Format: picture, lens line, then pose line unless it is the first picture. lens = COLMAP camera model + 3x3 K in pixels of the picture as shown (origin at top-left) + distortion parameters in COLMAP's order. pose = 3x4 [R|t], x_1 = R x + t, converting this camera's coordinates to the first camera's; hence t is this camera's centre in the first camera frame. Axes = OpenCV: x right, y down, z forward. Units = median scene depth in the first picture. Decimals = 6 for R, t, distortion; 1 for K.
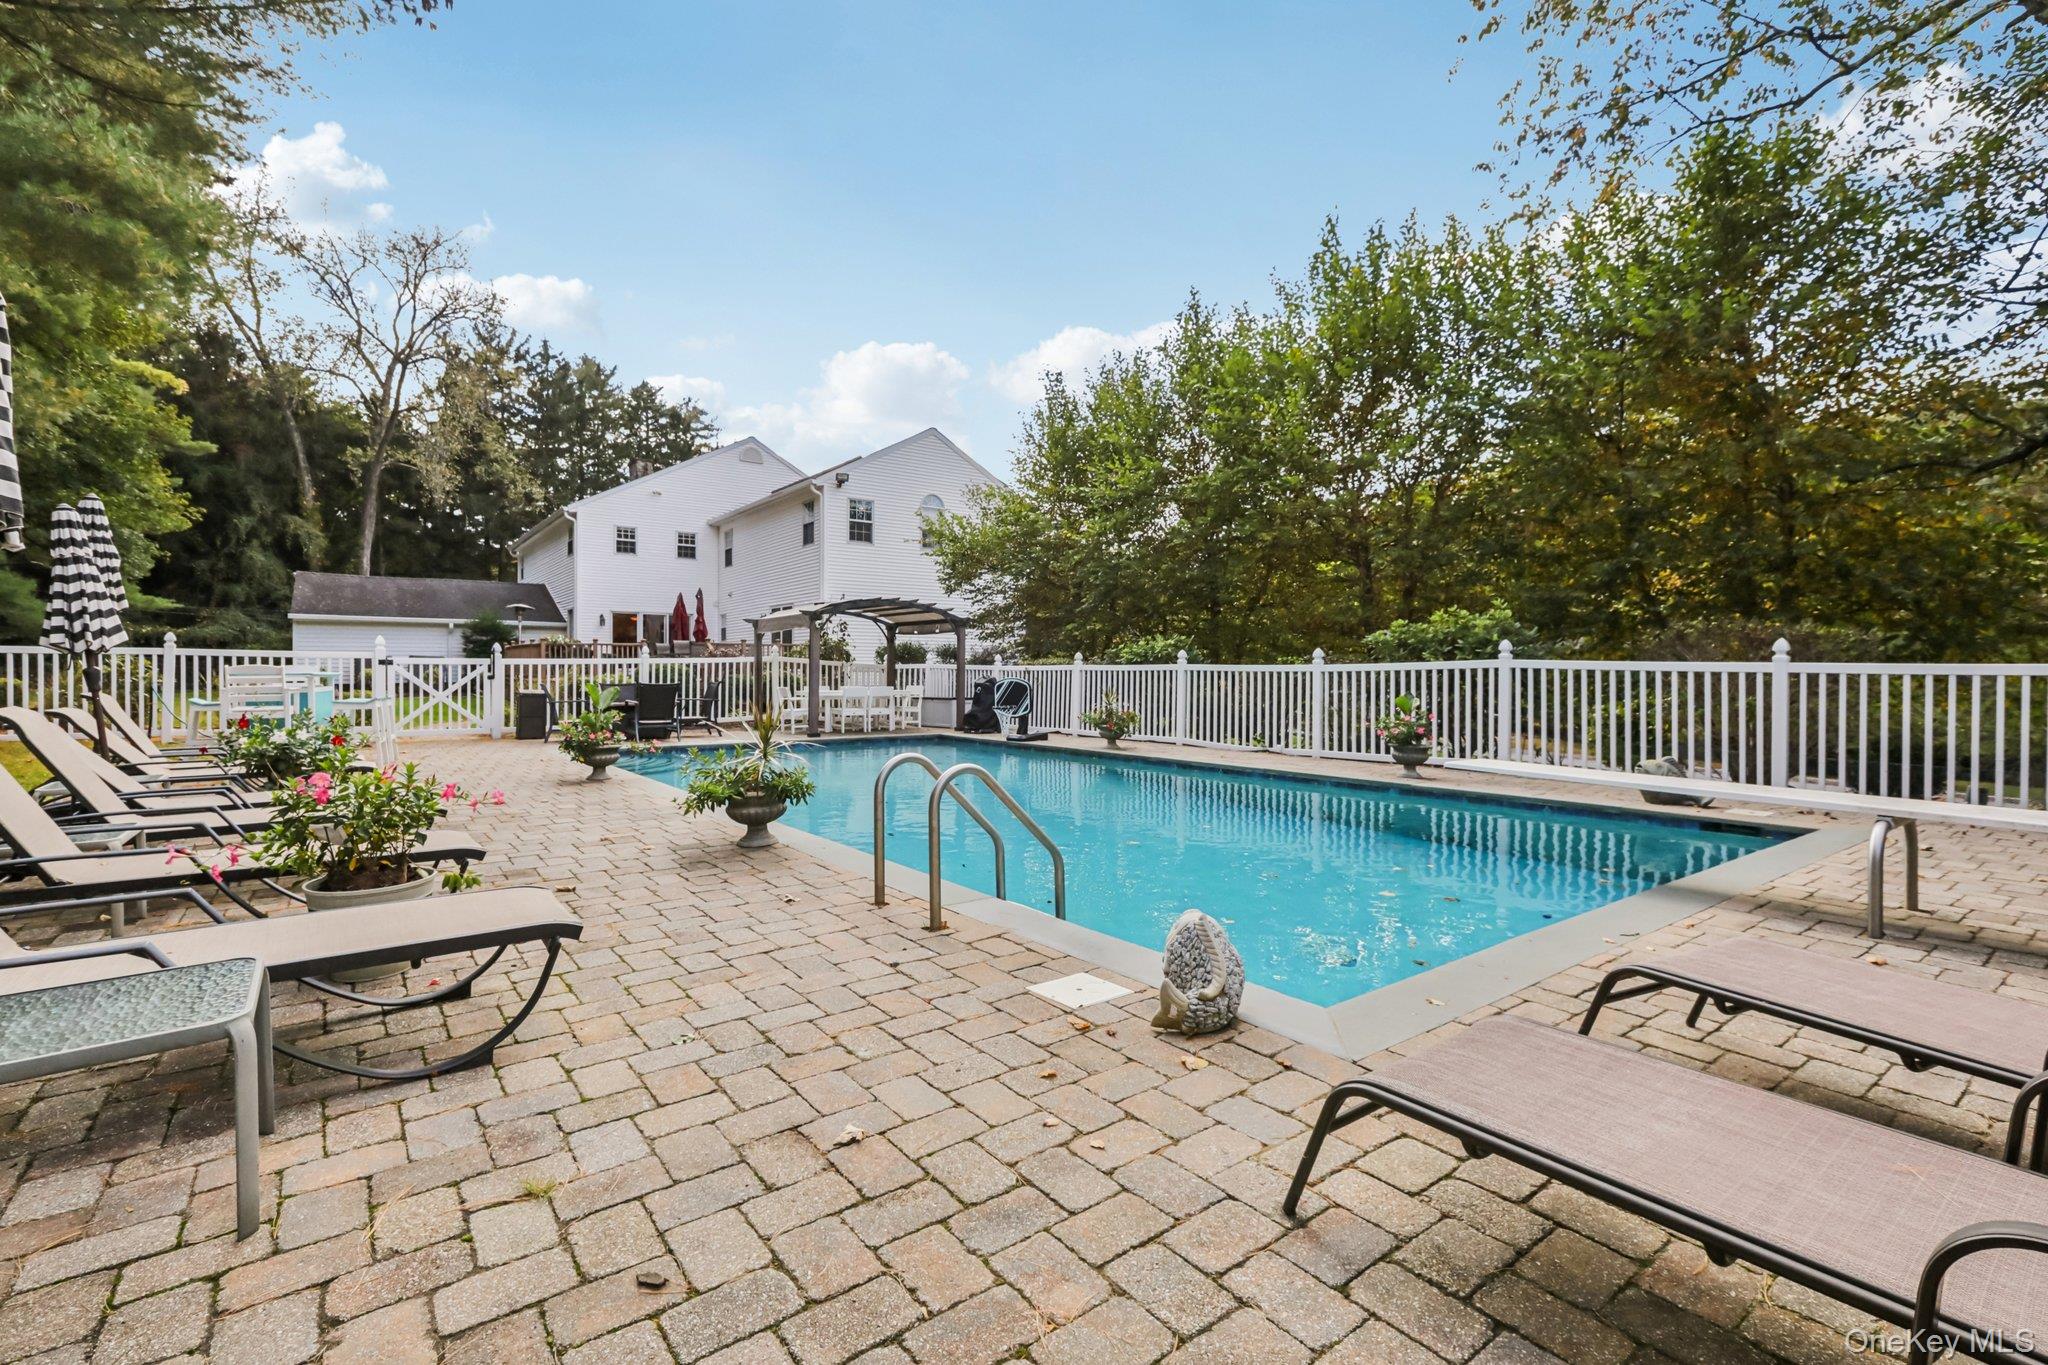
lens RADIAL K [[954.6, 0, 1015.6], [0, 954.6, 674.3], [0, 0, 1]] dist [0.000123, 0.000605]
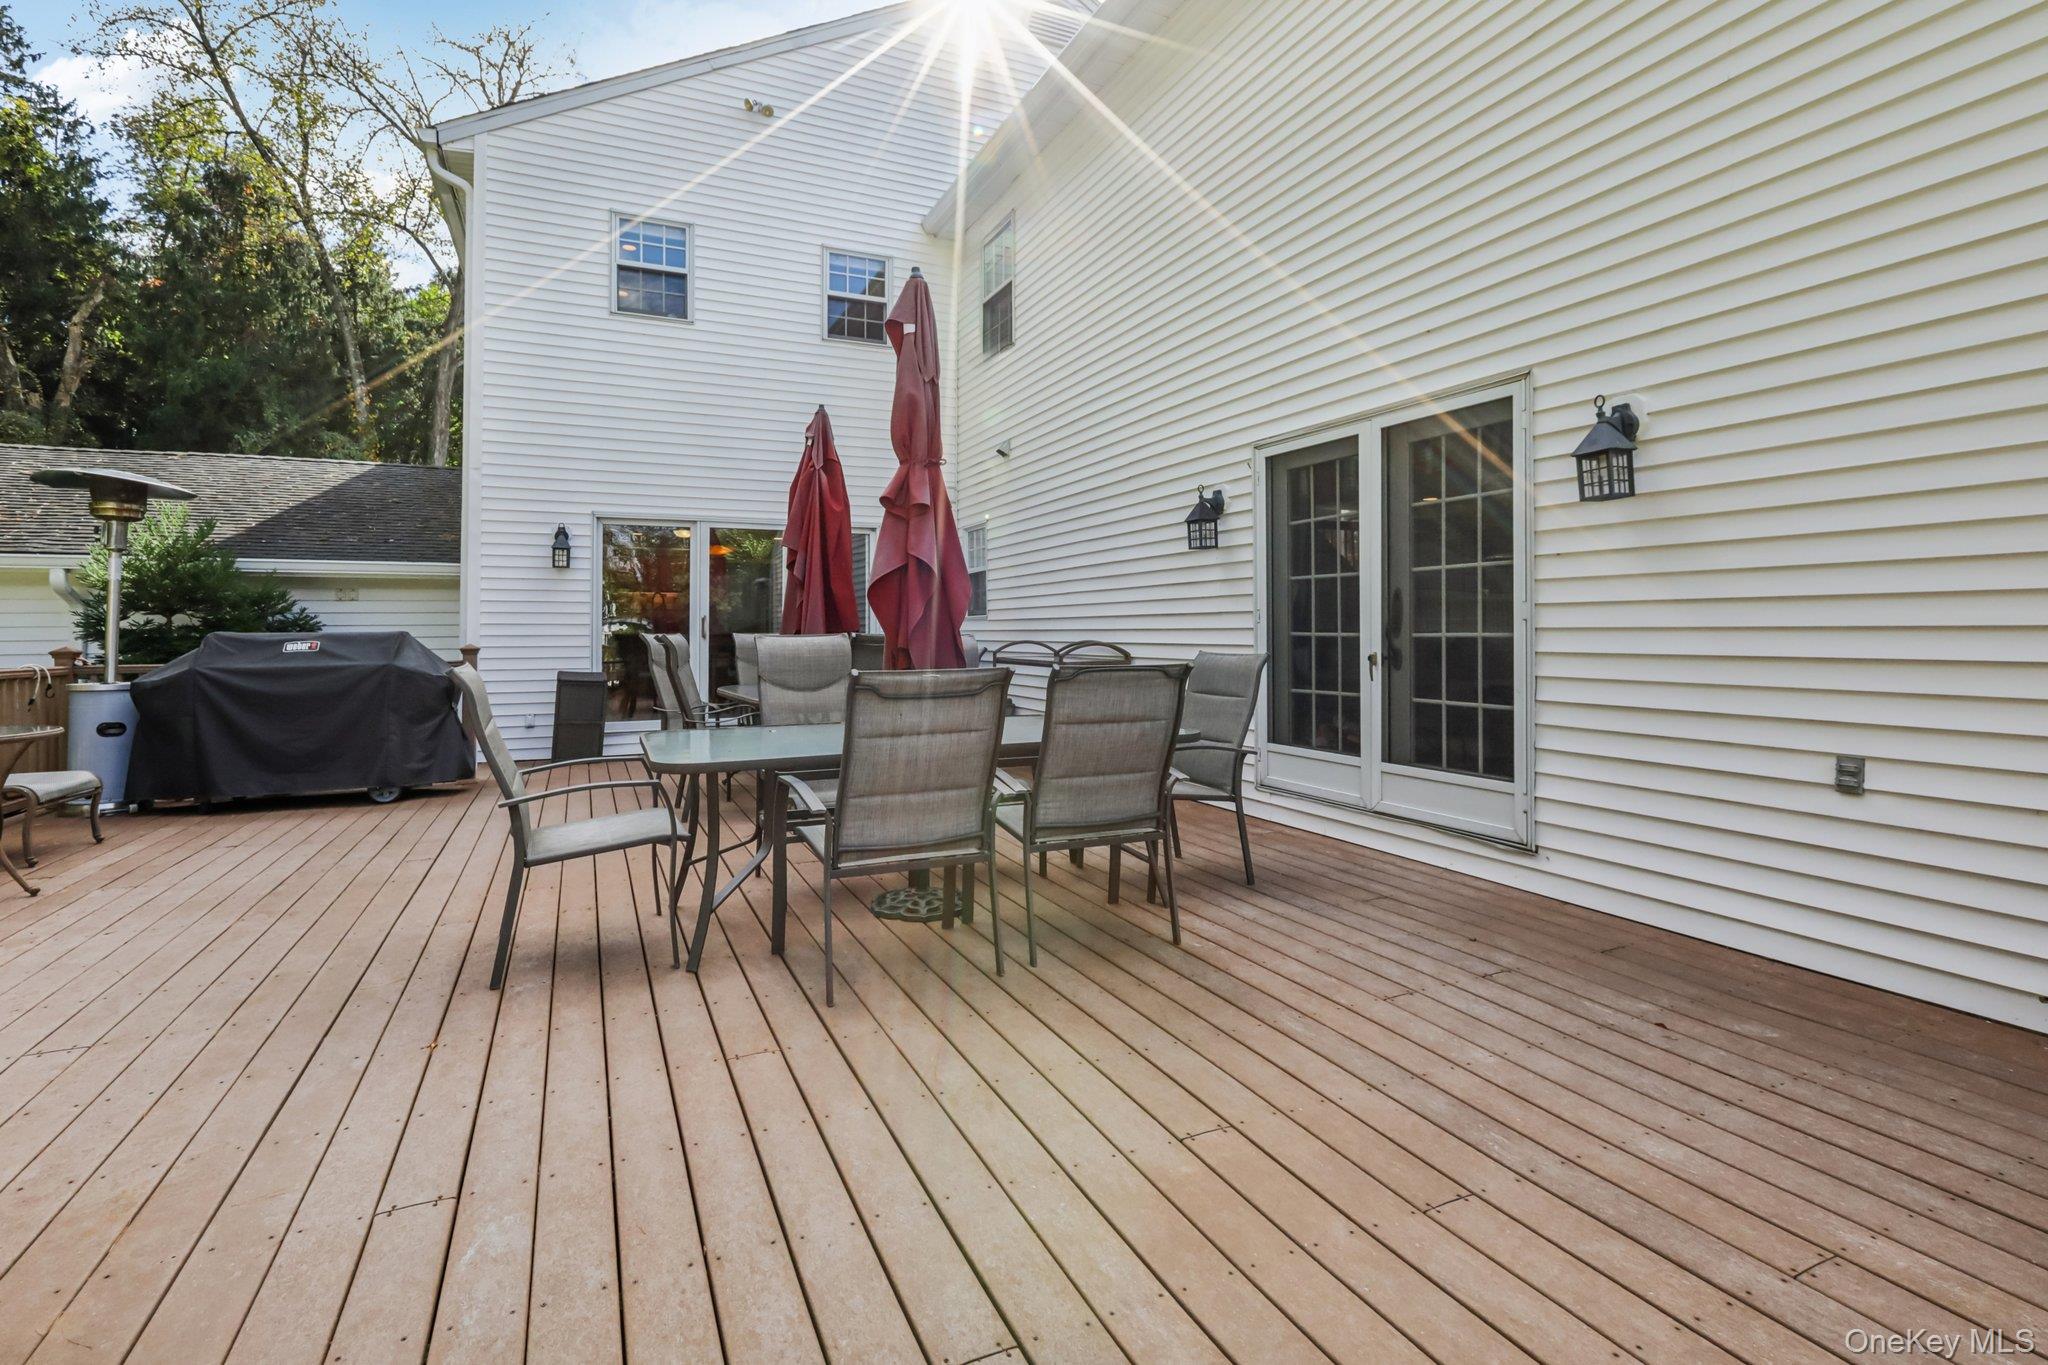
lens RADIAL K [[954.6, 0, 1008.8], [0, 954.6, 642.8], [0, 0, 1]] dist [0.000123, 0.000605]
pose [[0.978981, -0.001445, -0.203944, -0.238736], [0.002399, 0.999987, 0.004432, -0.029859], [0.203935, -0.004828, 0.978972, 0.716148]]
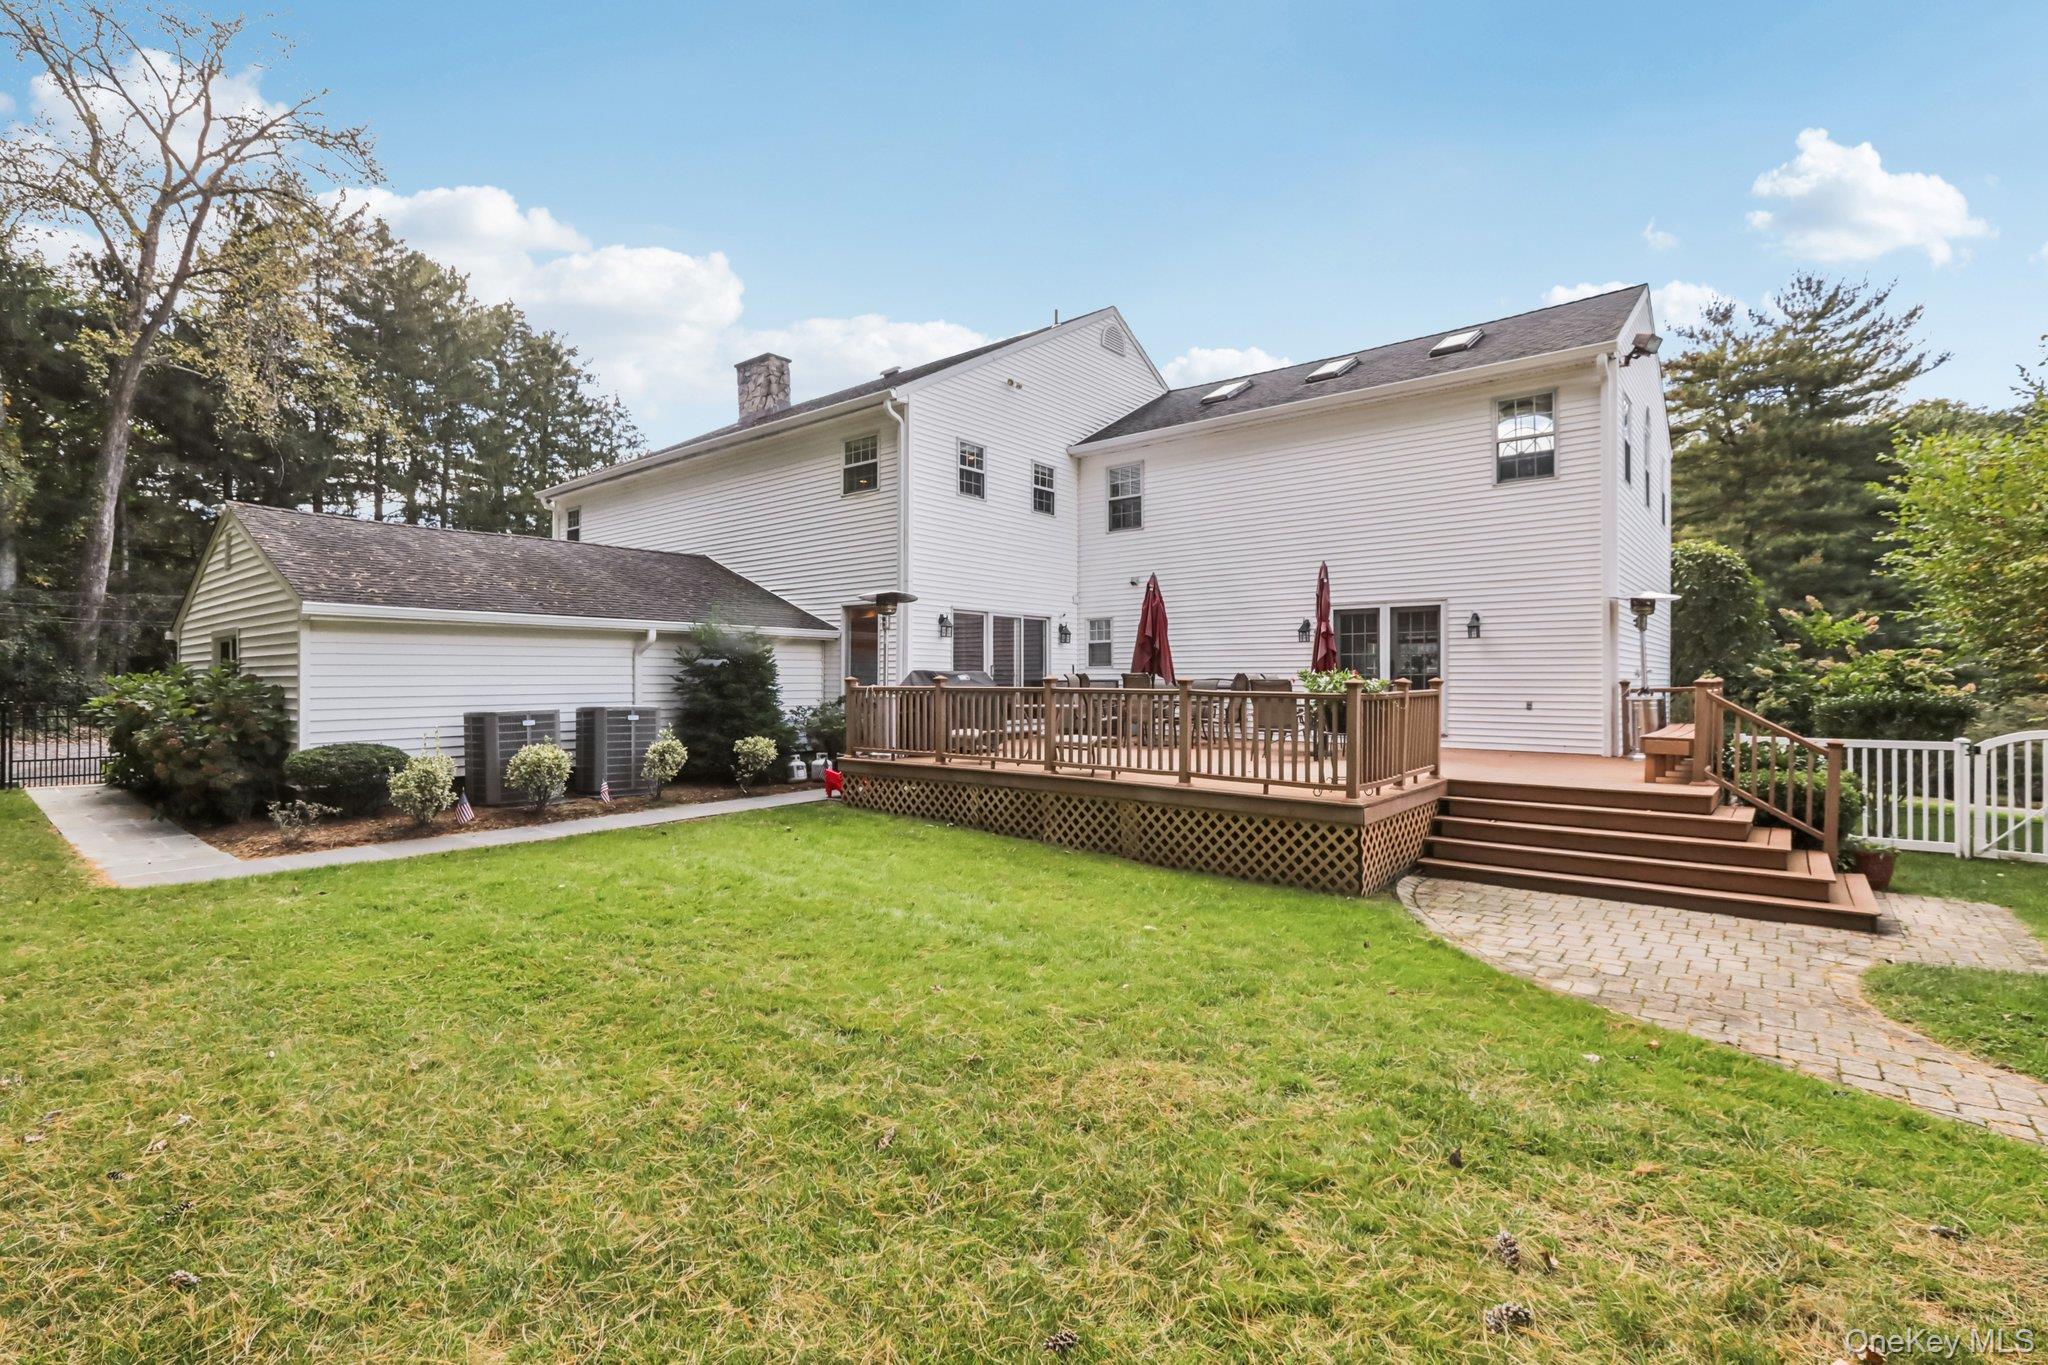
lens RADIAL K [[954.6, 0, 1029.7], [0, 954.6, 678.9], [0, 0, 1]] dist [0.000123, 0.000605]
pose [[0.968593, -0.001366, 0.248649, -0.486060], [0.001287, 0.999999, 0.000481, -0.028282], [-0.248650, -0.000145, 0.968593, 0.481228]]
